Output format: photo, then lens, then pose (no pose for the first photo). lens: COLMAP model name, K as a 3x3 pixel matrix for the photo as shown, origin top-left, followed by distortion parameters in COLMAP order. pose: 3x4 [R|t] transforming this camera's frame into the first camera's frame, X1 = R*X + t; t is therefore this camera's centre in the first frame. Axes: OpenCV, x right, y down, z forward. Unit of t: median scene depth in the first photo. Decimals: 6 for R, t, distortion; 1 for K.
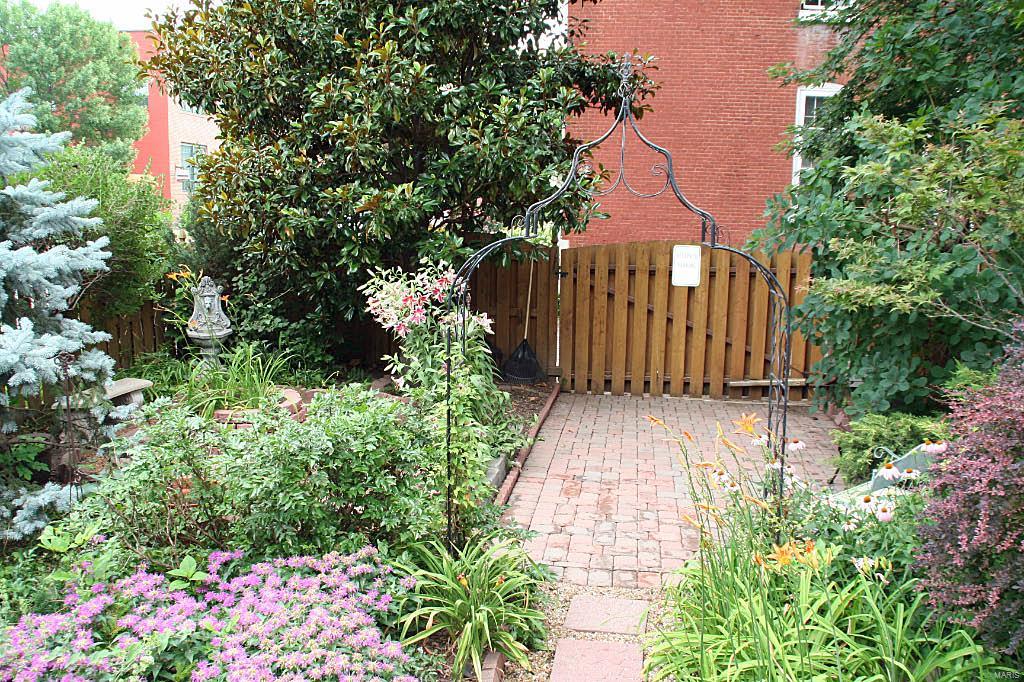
lens RADIAL K [[865.9, 0, 510.4], [0, 865.9, 343.3], [0, 0, 1]] dist [-0.161023, 0.100970]
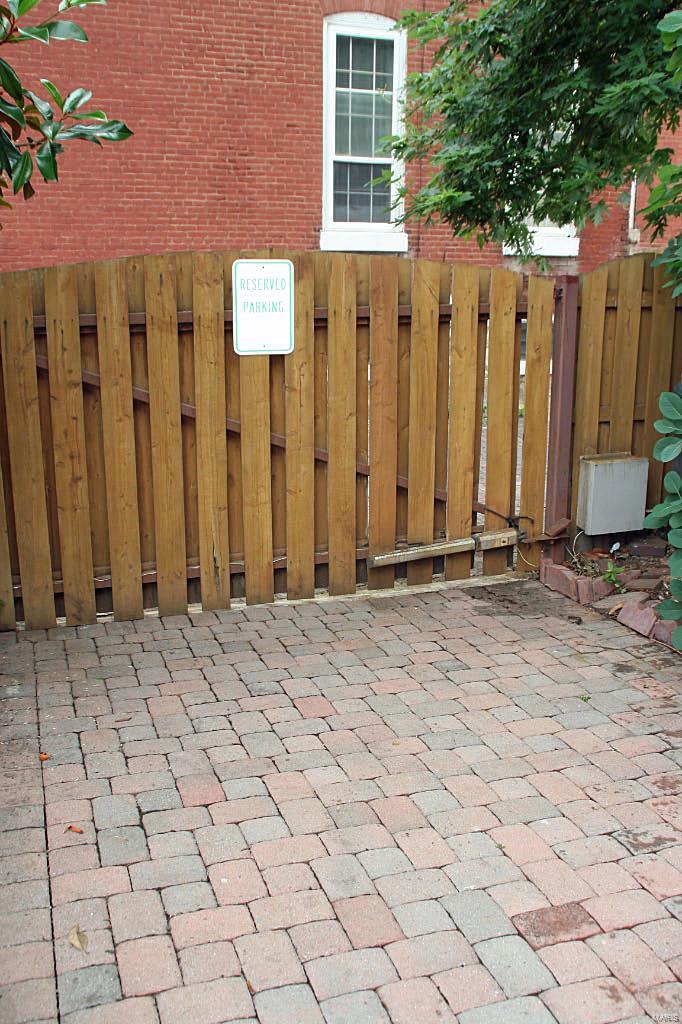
lens RADIAL K [[985.3, 0, 338.1], [0, 985.3, 502.7], [0, 0, 1]] dist [-0.060602, 0.000000]
pose [[0.895707, -0.120811, 0.427919, 0.015002], [0.088690, 0.991585, 0.094303, -0.035966], [-0.435710, -0.046516, 0.898884, 0.537148]]
